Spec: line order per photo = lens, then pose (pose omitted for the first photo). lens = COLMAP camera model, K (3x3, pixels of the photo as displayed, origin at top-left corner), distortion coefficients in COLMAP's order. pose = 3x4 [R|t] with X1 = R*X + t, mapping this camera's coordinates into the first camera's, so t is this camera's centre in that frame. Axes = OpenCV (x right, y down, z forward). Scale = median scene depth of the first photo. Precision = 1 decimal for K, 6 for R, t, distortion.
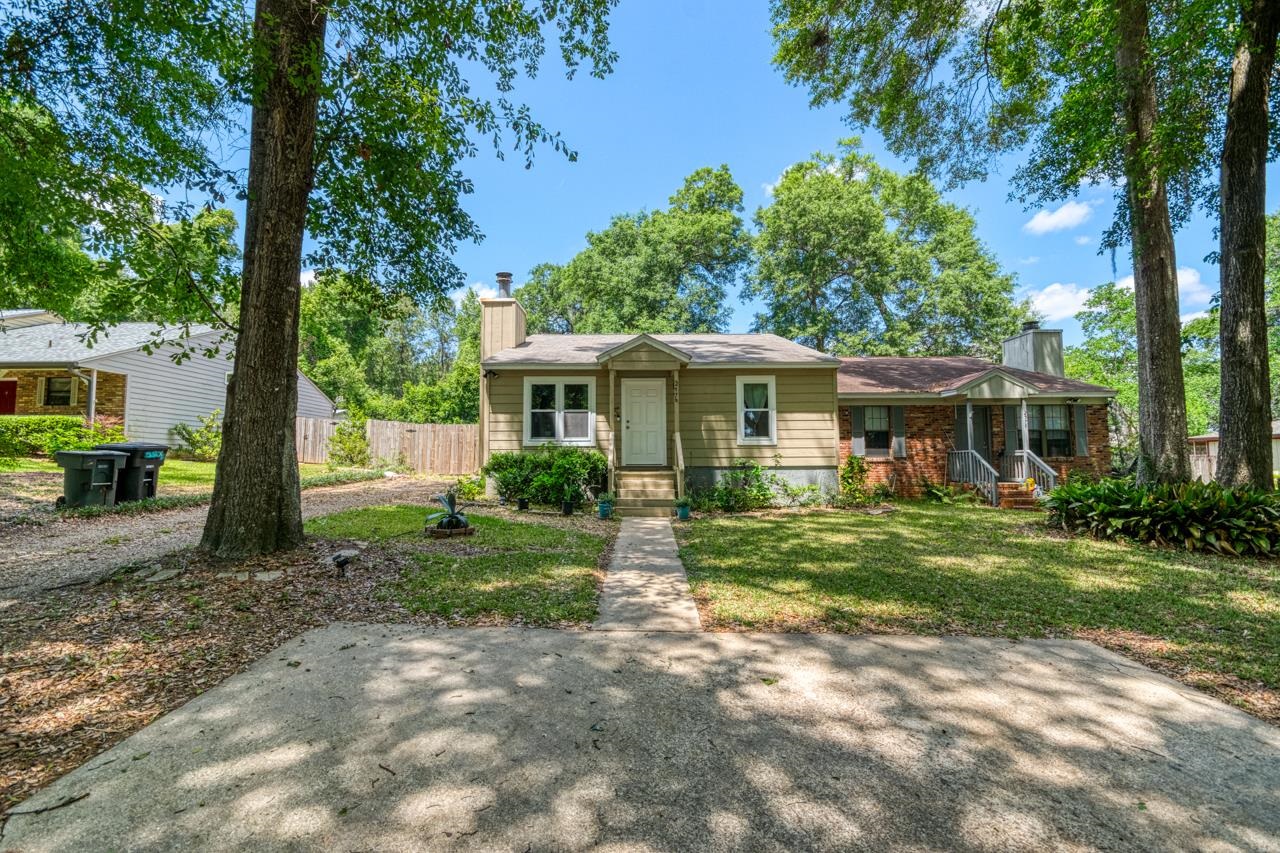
lens RADIAL K [[565.7, 0, 639.5], [0, 565.7, 425.6], [0, 0, 1]] dist [0.008475, -0.000120]
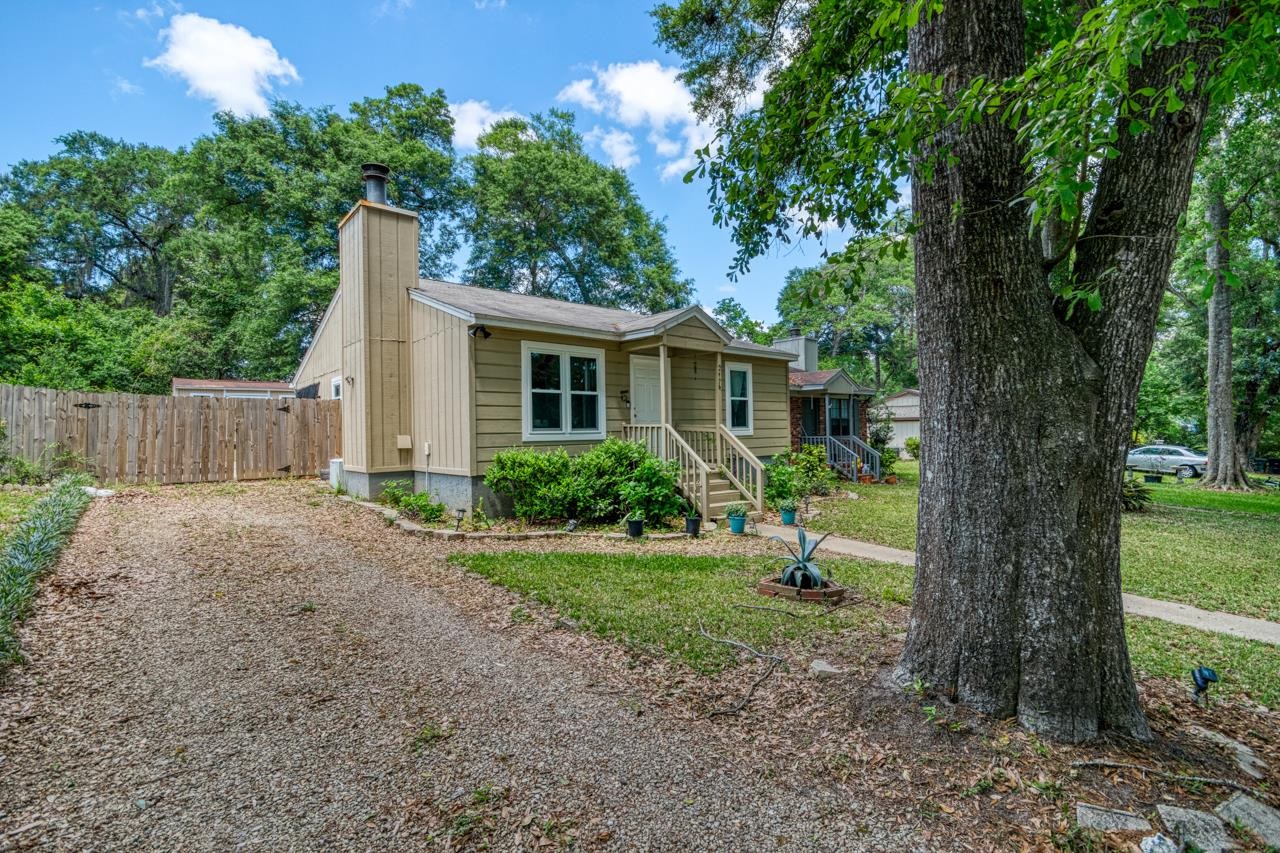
lens RADIAL K [[576.8, 0, 641.5], [0, 576.8, 425.1], [0, 0, 1]] dist [0.033763, -0.015111]
pose [[0.760855, 0.000010, 0.648922, -0.469010], [-0.032124, 0.998775, 0.037650, -0.012732], [-0.648126, -0.049492, 0.759923, 0.313586]]
